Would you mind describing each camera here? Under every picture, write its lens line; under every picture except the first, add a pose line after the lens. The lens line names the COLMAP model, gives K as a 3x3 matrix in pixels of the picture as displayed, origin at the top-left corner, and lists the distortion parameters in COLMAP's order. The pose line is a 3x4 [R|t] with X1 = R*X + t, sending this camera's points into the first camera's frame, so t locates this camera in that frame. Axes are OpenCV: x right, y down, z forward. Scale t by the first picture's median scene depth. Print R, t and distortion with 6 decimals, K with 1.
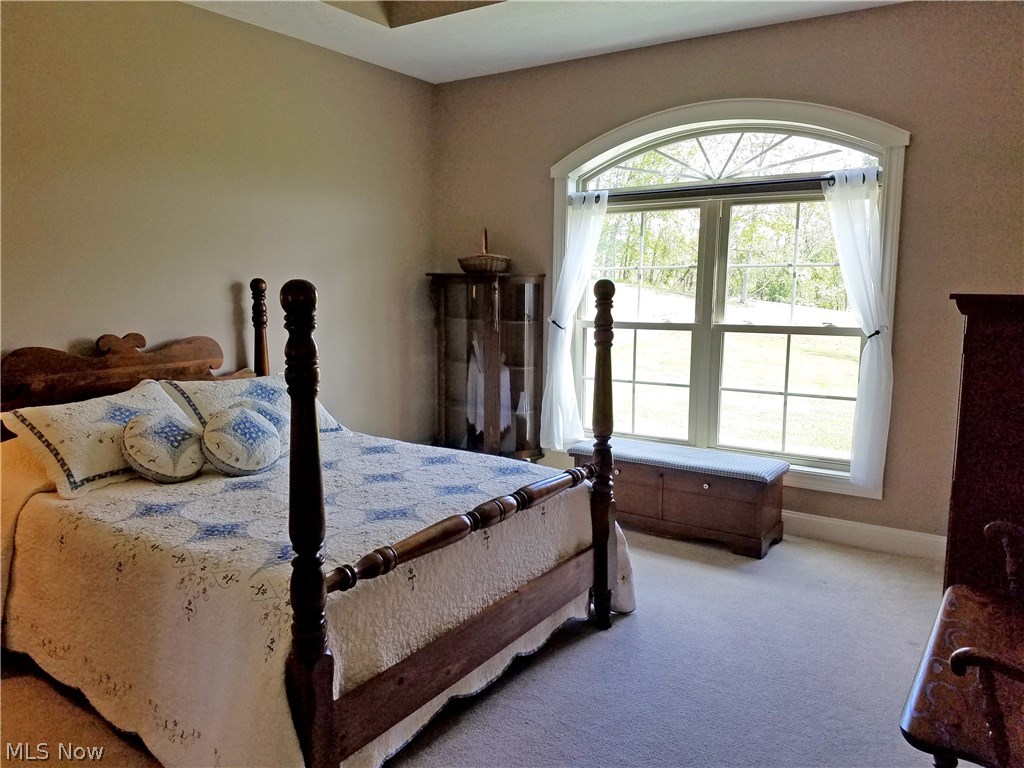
lens RADIAL K [[781.4, 0, 502.9], [0, 781.4, 388.9], [0, 0, 1]] dist [0.165477, -0.231645]
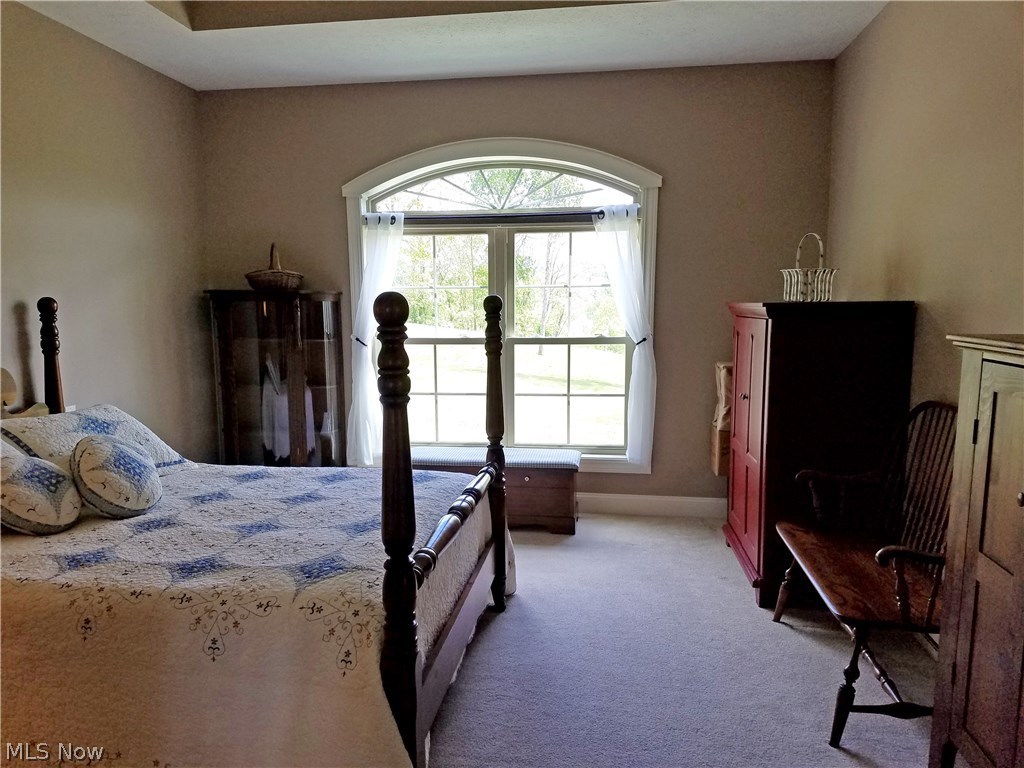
lens RADIAL K [[771.9, 0, 509.7], [0, 771.9, 402.7], [0, 0, 1]] dist [0.373613, -0.664053]
pose [[0.896883, -0.067286, 0.437119, -0.236010], [0.072369, 0.997365, 0.005036, 0.005849], [-0.436306, 0.027117, 0.899390, 0.000525]]
